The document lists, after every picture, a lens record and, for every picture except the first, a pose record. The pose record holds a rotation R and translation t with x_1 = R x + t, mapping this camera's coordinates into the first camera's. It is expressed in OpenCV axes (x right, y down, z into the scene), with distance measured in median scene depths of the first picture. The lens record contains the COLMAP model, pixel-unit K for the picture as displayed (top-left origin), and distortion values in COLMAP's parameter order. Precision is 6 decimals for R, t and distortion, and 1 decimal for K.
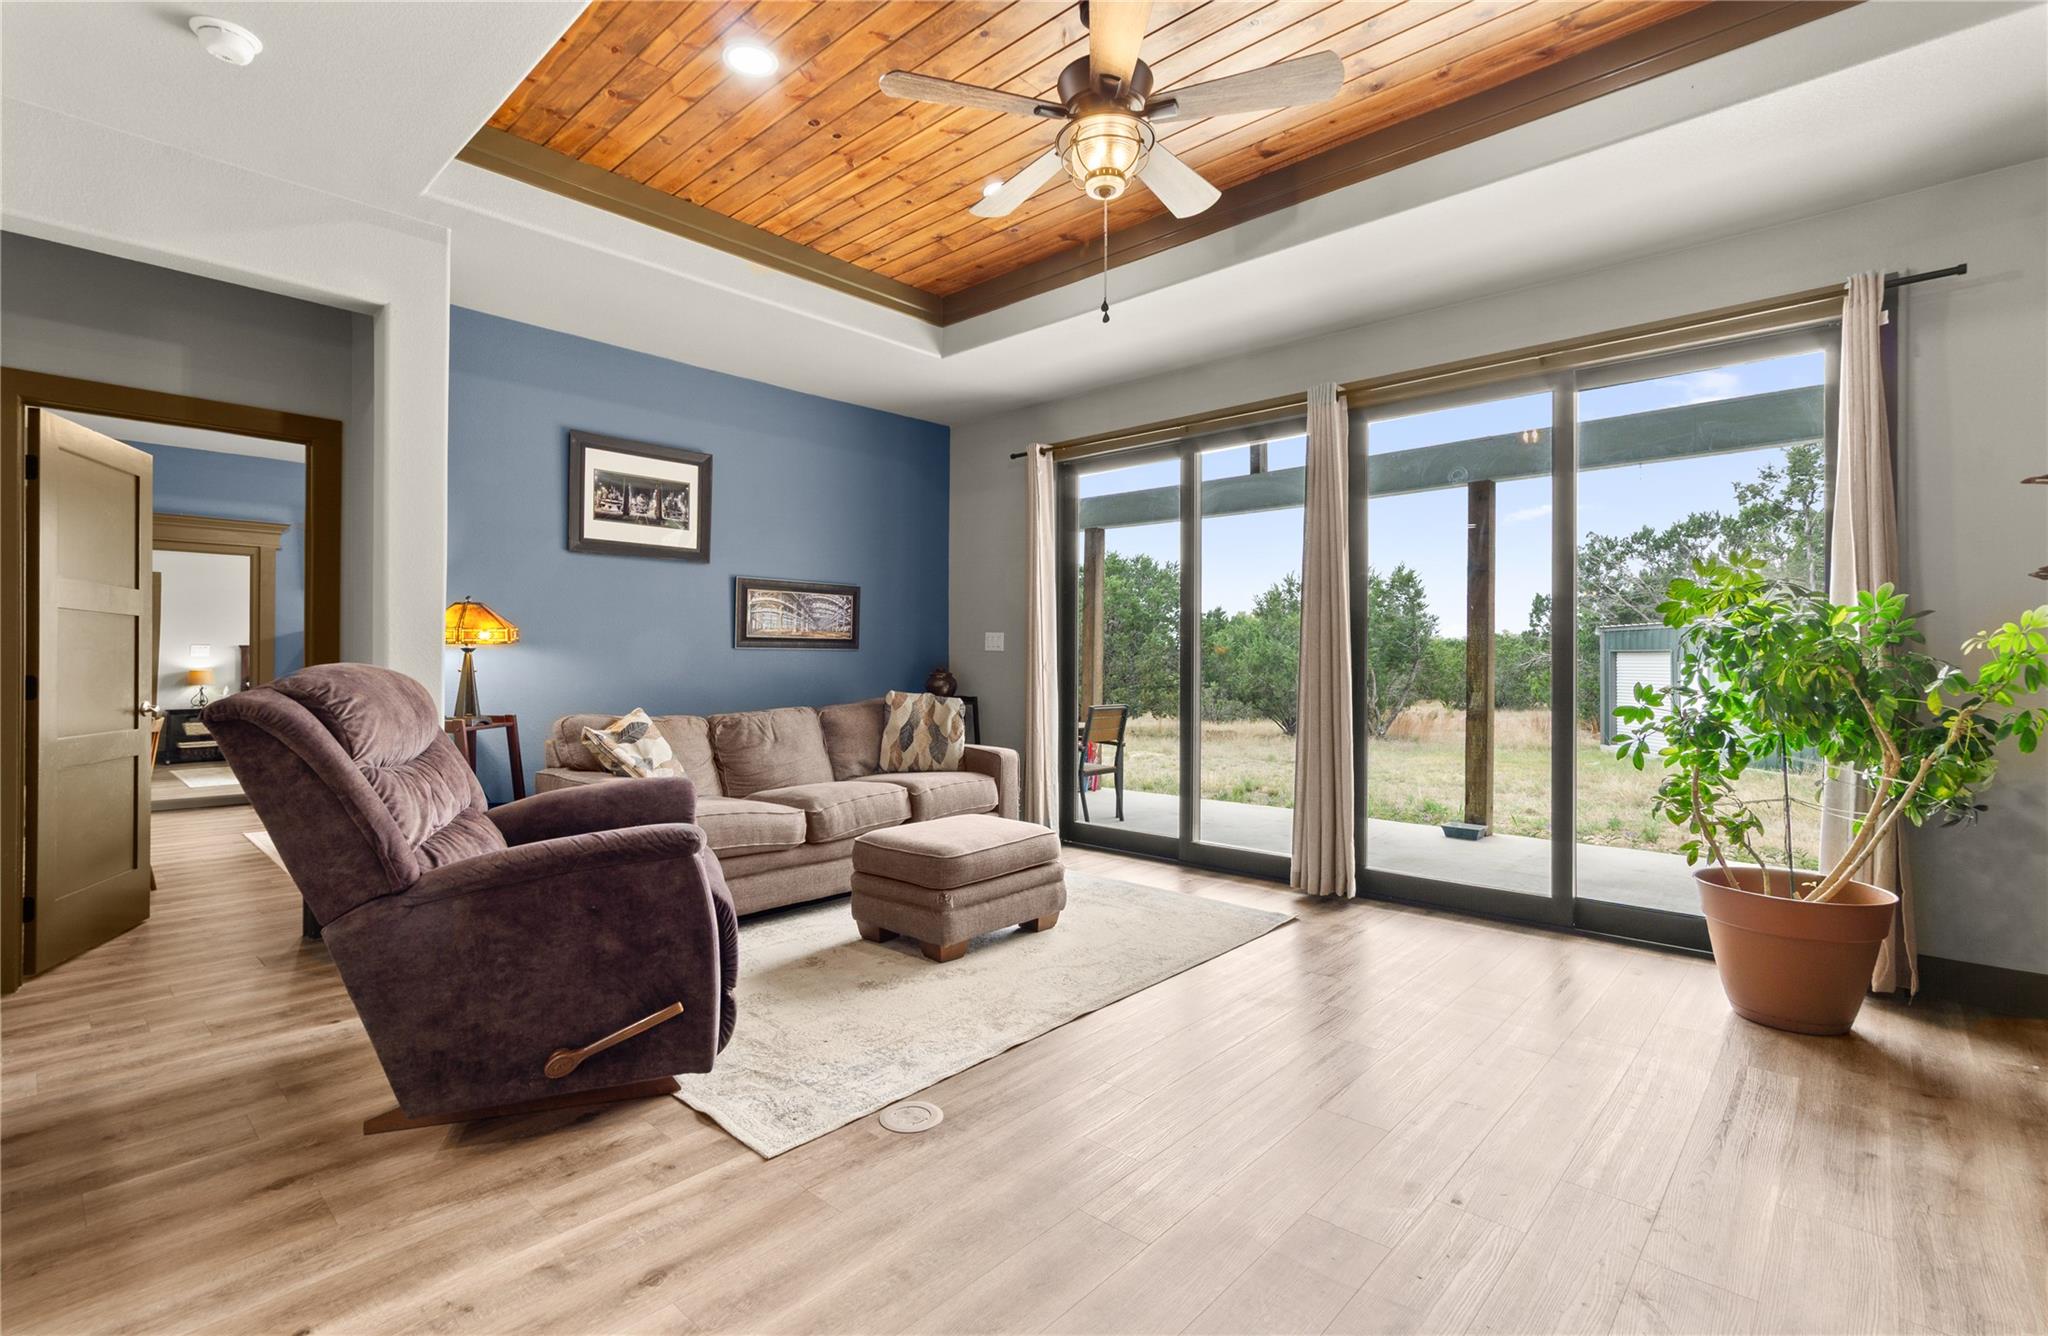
lens RADIAL K [[927.3, 0, 1024.0], [0, 927.3, 668.0], [0, 0, 1]] dist [-0.044676, -0.000001]
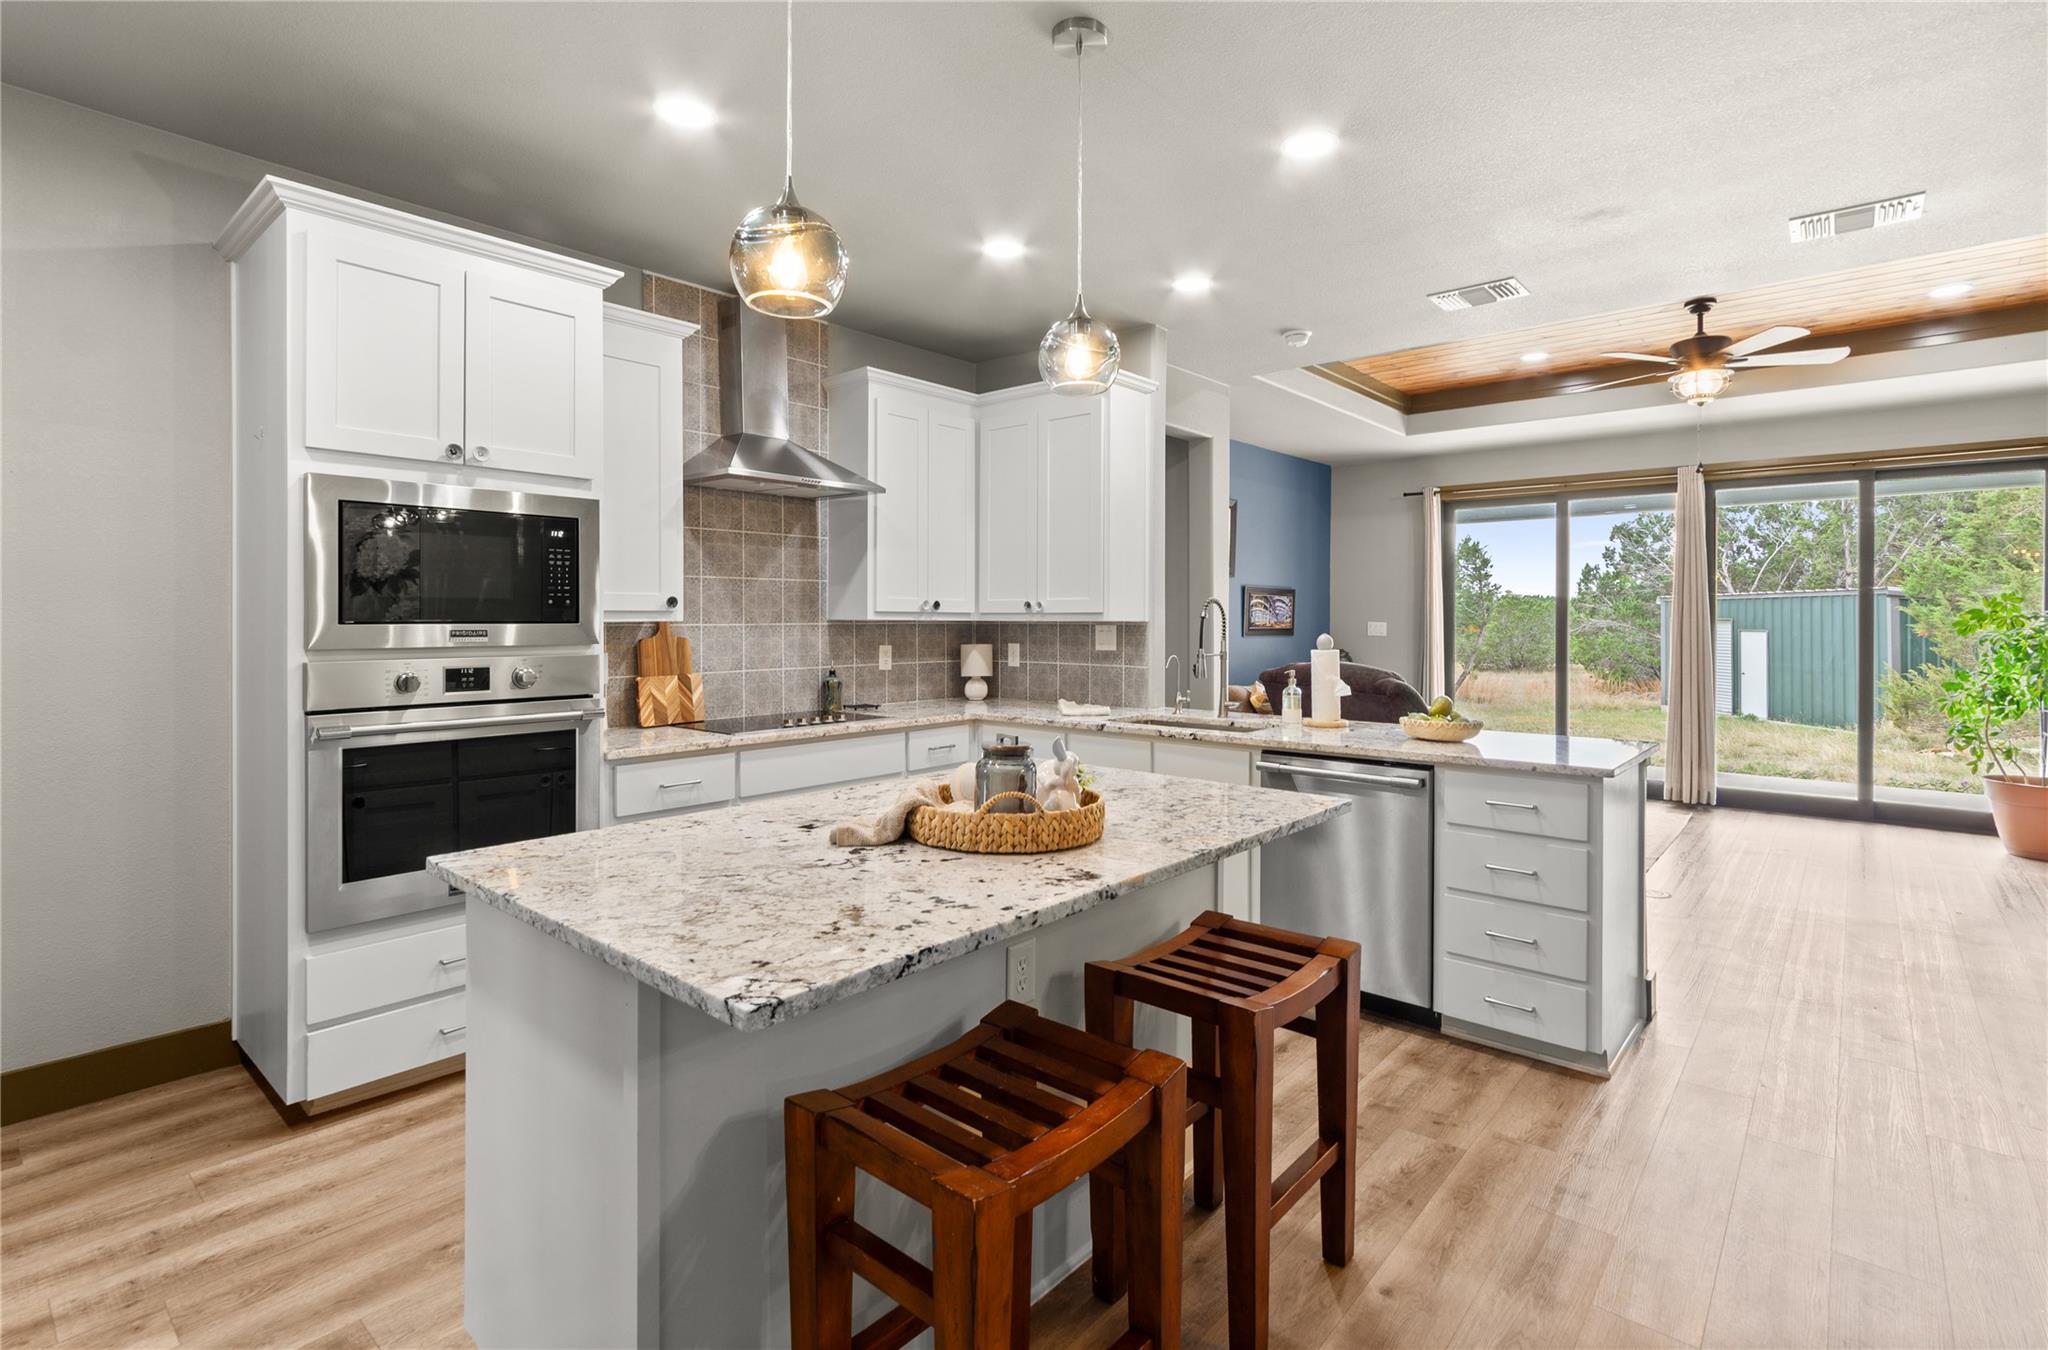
lens RADIAL K [[951.4, 0, 1038.9], [0, 951.4, 613.3], [0, 0, 1]] dist [-0.001546, 0.000062]
pose [[0.998121, -0.000759, 0.061274, -0.758204], [0.001377, 0.999949, -0.010032, -0.046507], [-0.061263, 0.010097, 0.998071, -0.445405]]
